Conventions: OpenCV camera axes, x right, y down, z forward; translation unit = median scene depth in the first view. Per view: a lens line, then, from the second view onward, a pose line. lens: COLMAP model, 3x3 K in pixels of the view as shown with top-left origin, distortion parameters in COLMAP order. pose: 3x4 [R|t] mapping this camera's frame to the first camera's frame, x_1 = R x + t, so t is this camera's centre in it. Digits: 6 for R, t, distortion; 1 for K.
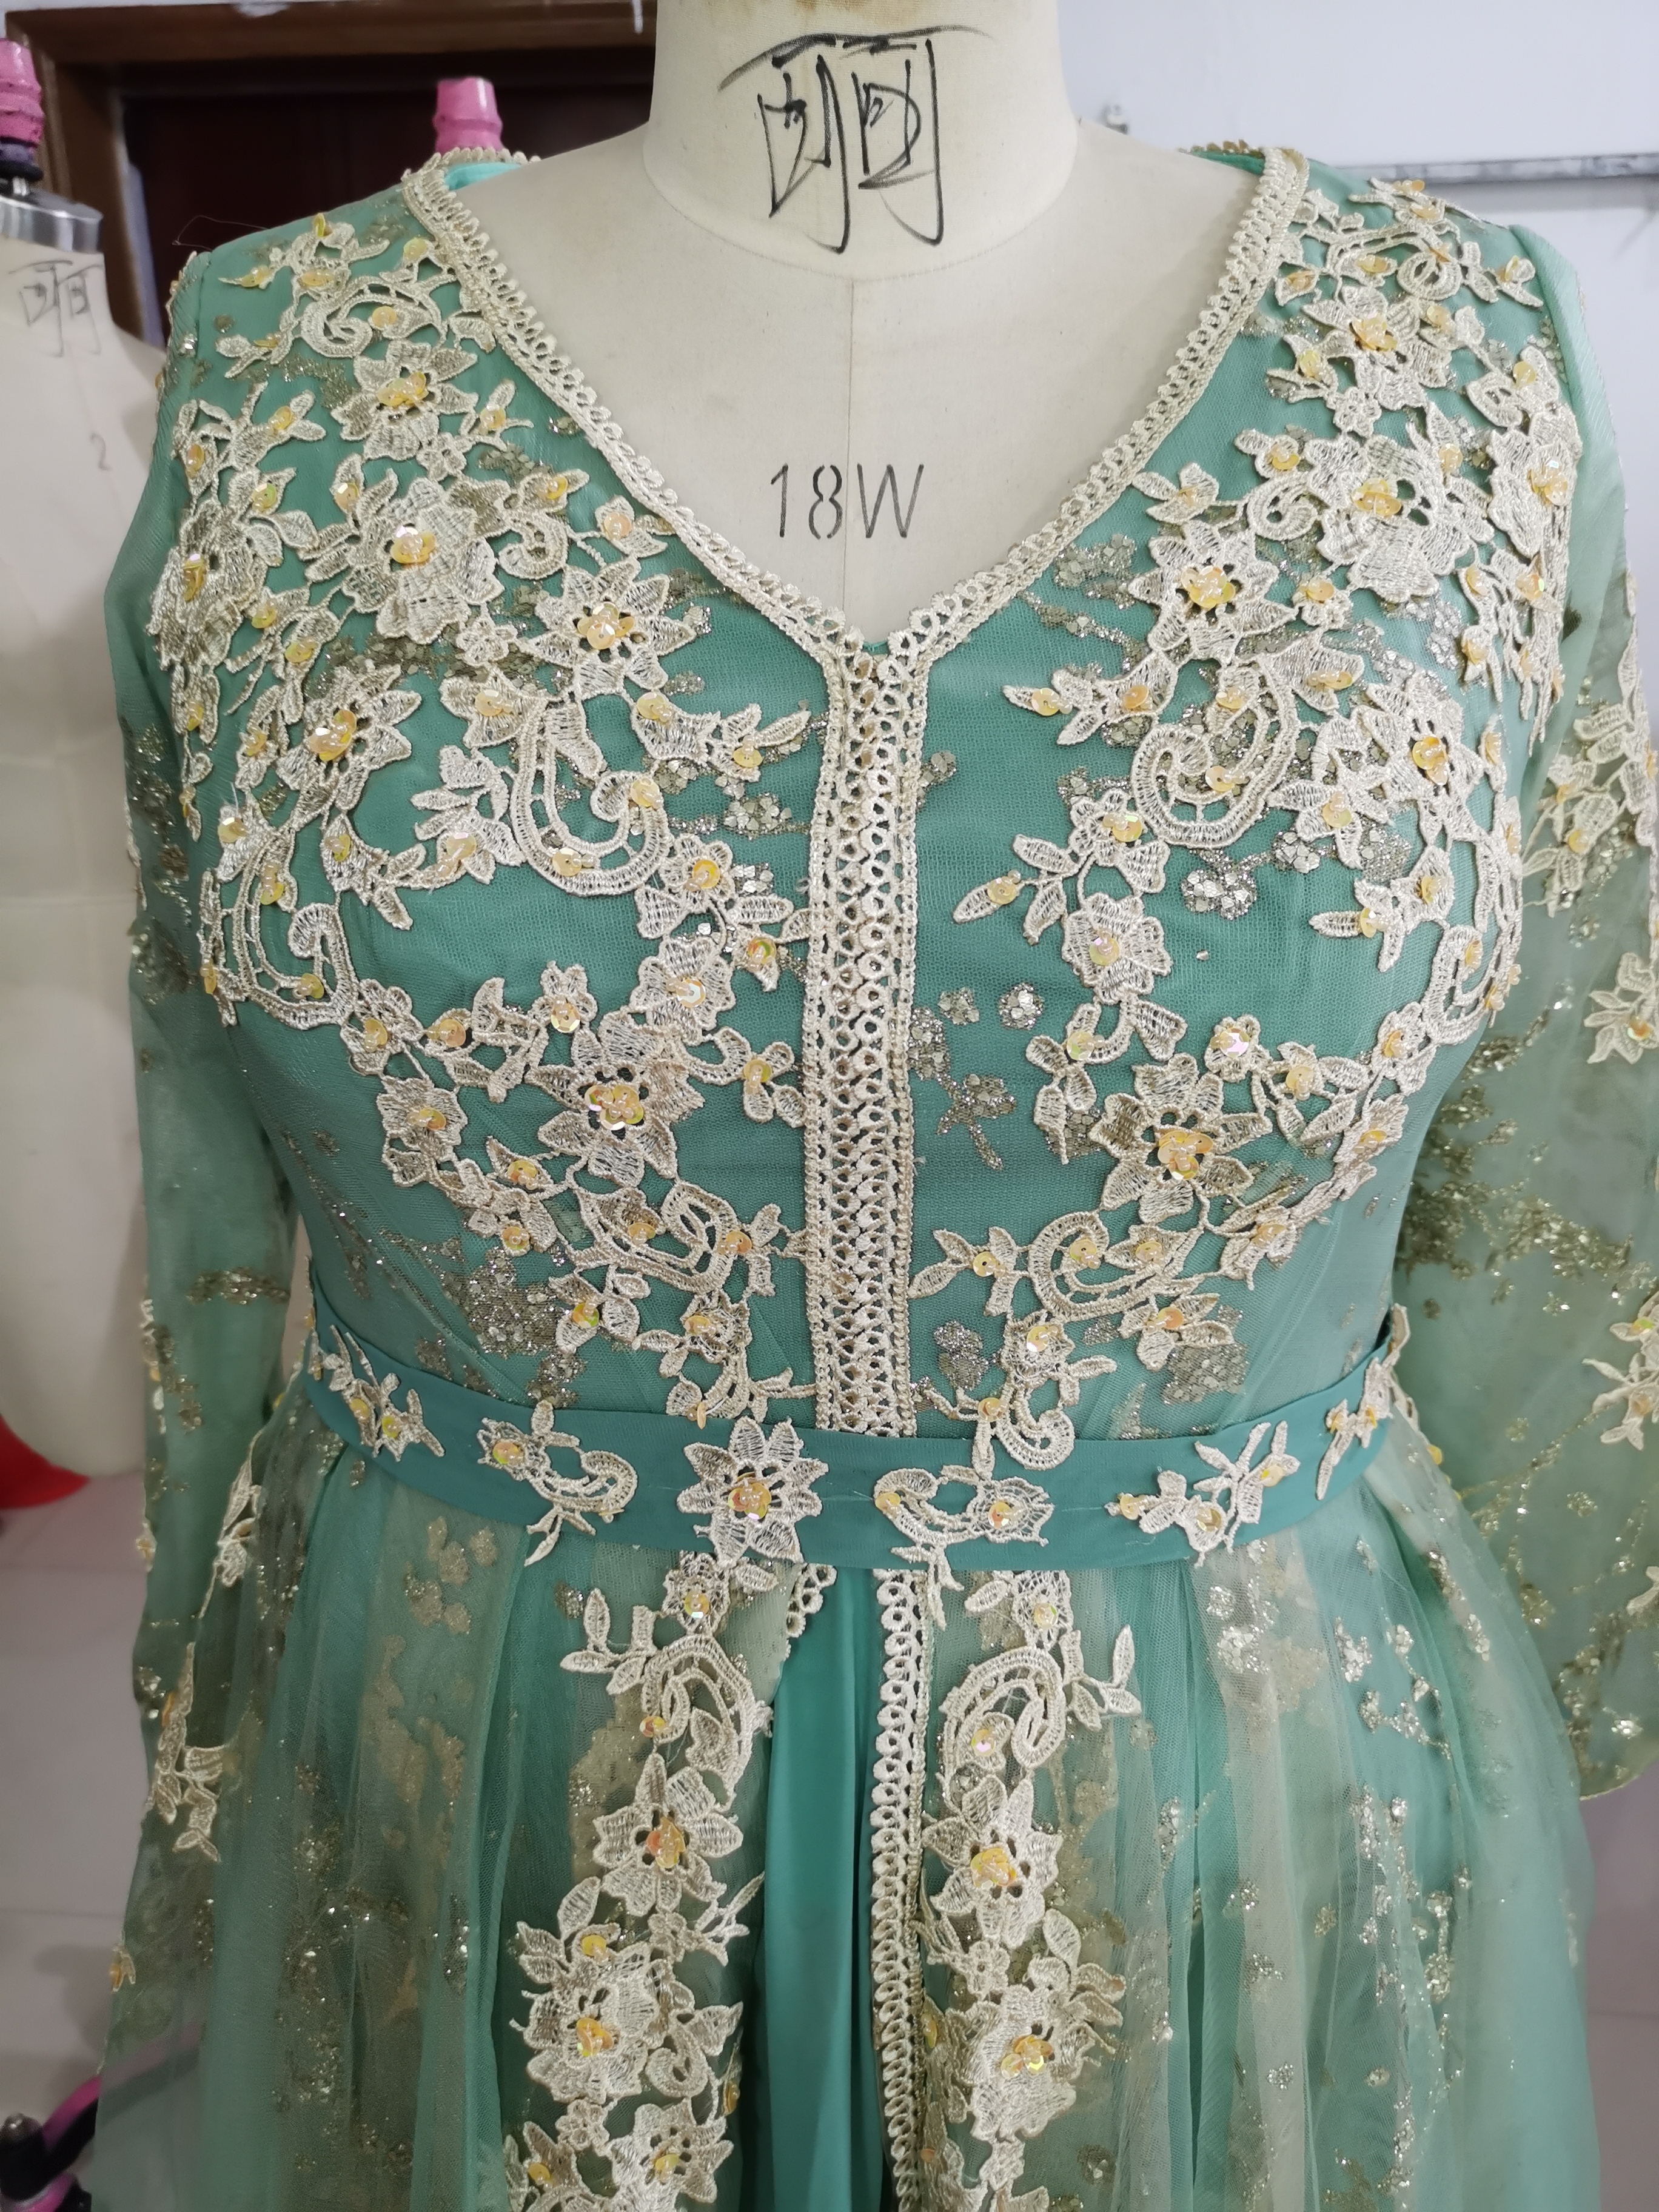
lens RADIAL K [[1733.5, 0, 840.9], [0, 1733.5, 1053.3], [0, 0, 1]] dist [0.020811, -0.024780]
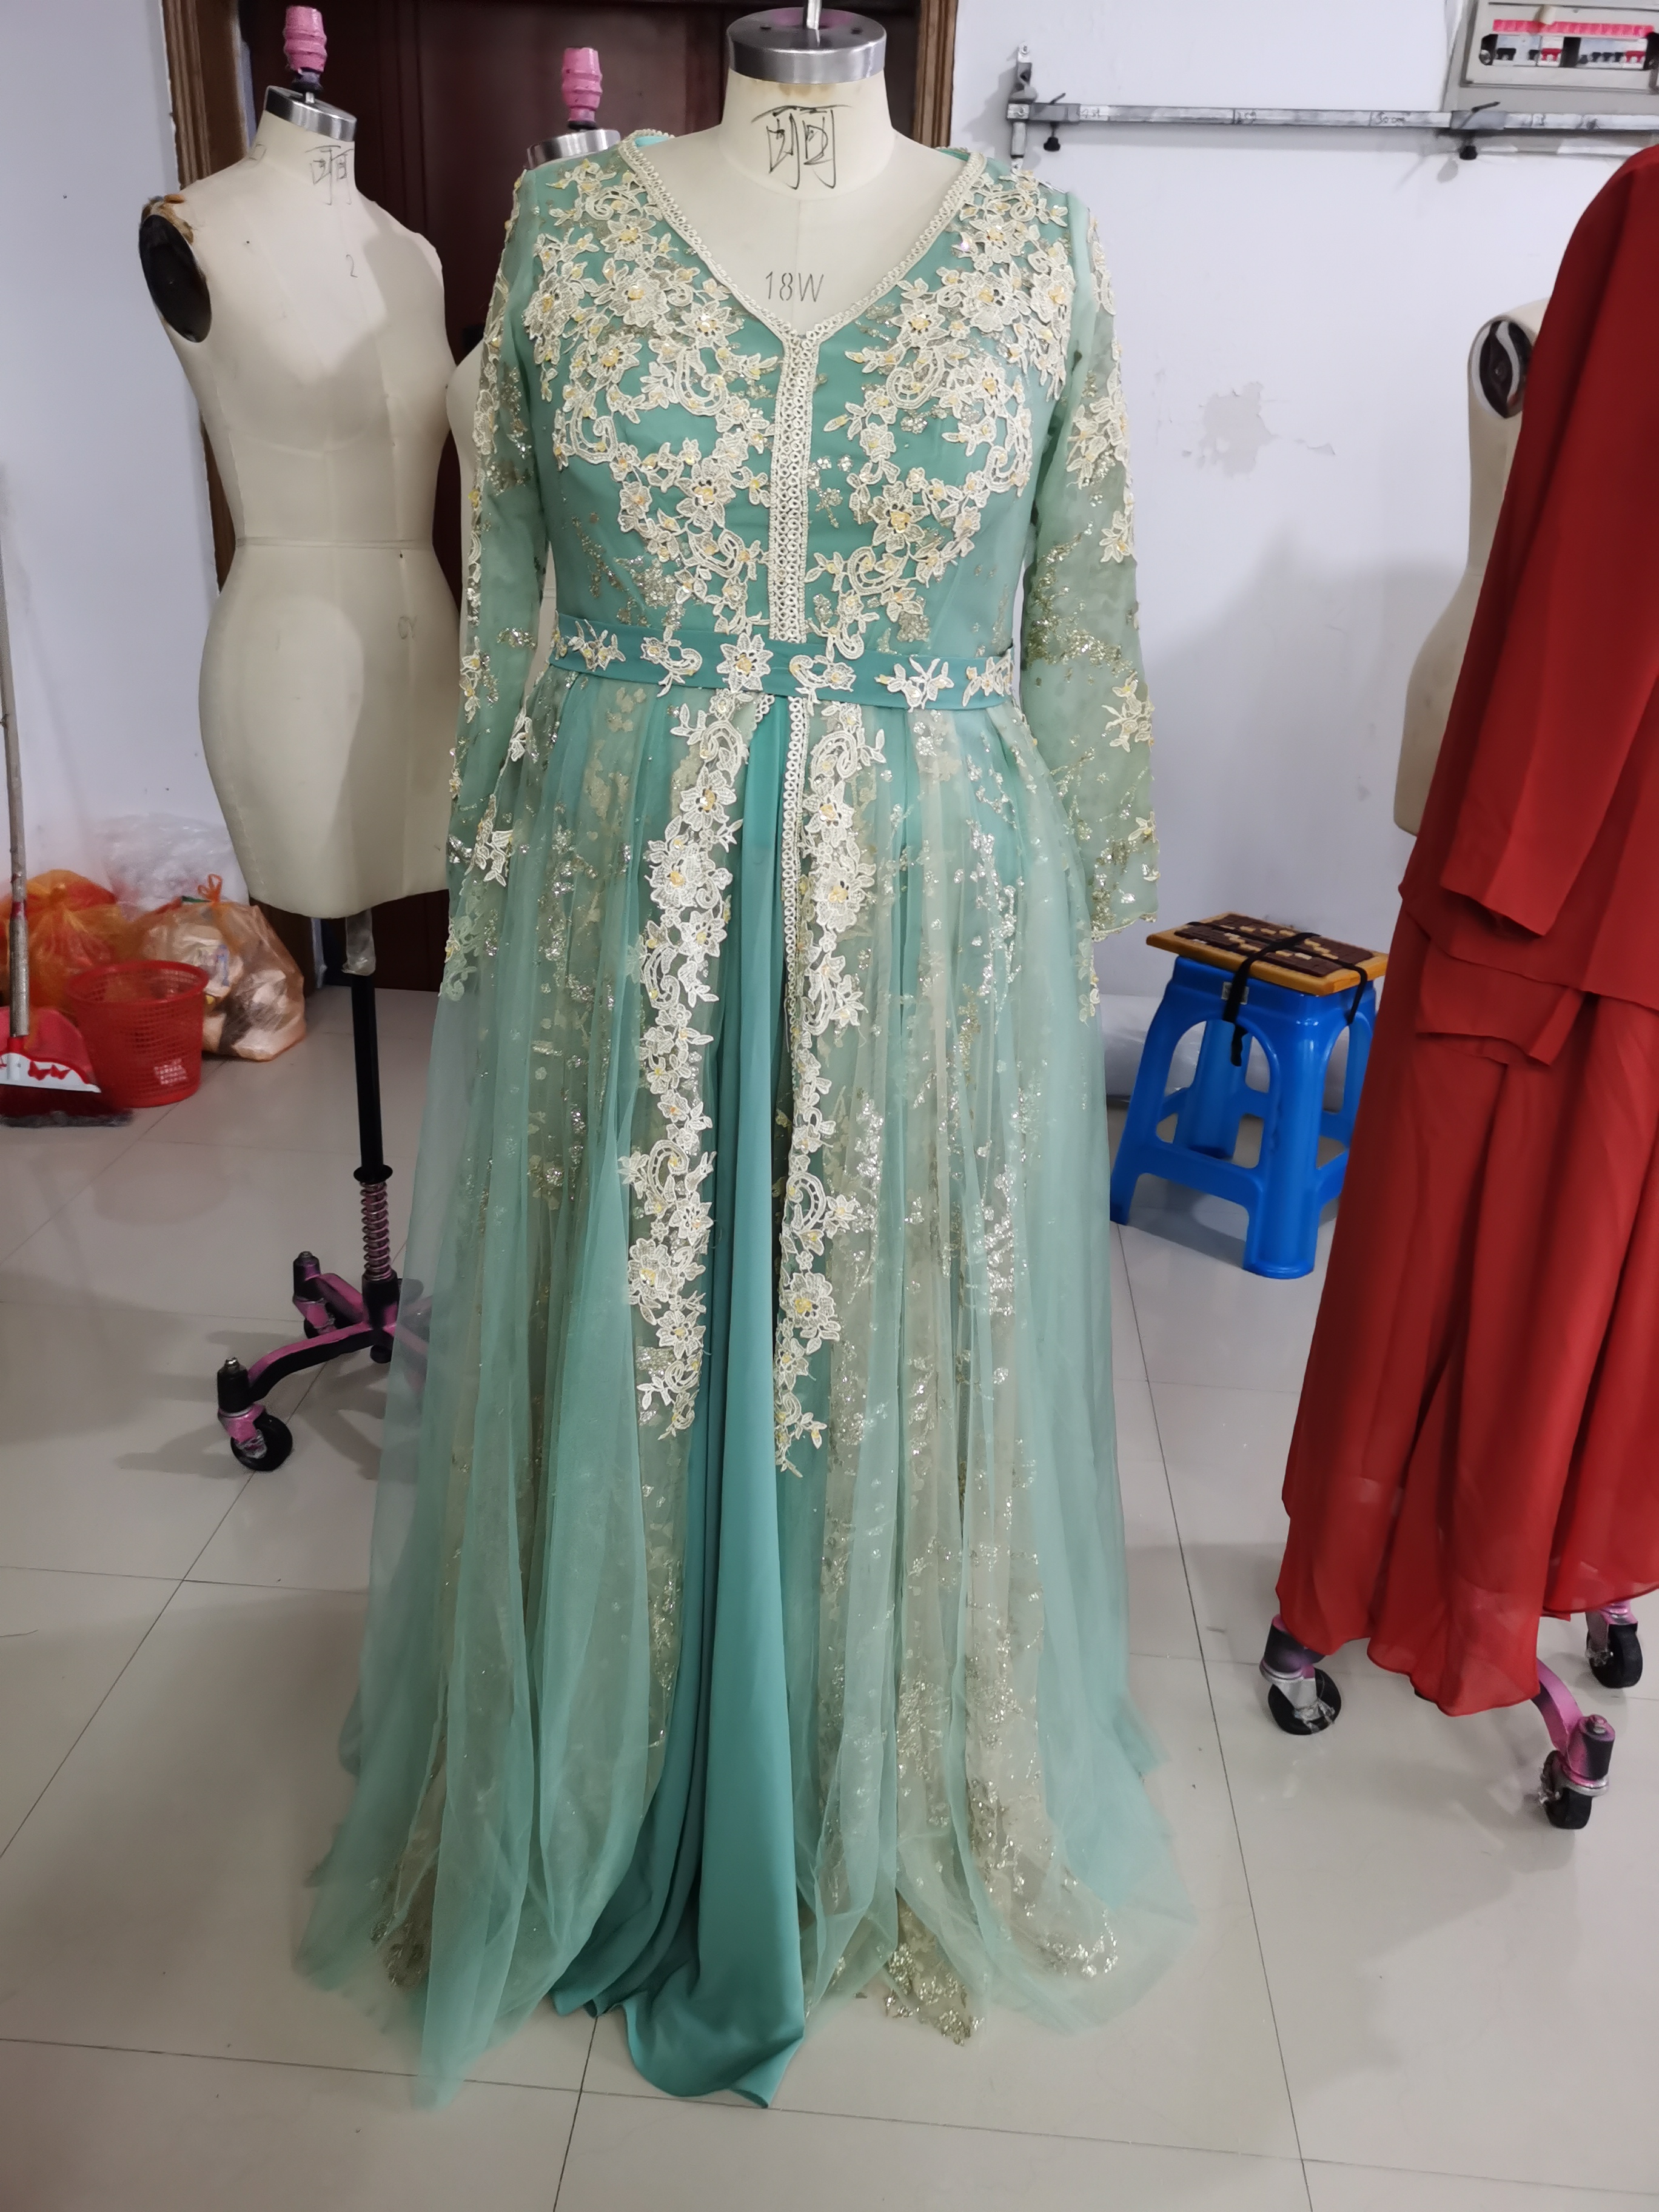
lens RADIAL K [[1733.5, 0, 841.4], [0, 1733.5, 1109.8], [0, 0, 1]] dist [0.020811, -0.024780]
pose [[0.998547, 0.039556, 0.036603, 0.028167], [-0.042477, 0.995662, 0.082788, 0.716501], [-0.033169, -0.084222, 0.995895, -1.769975]]
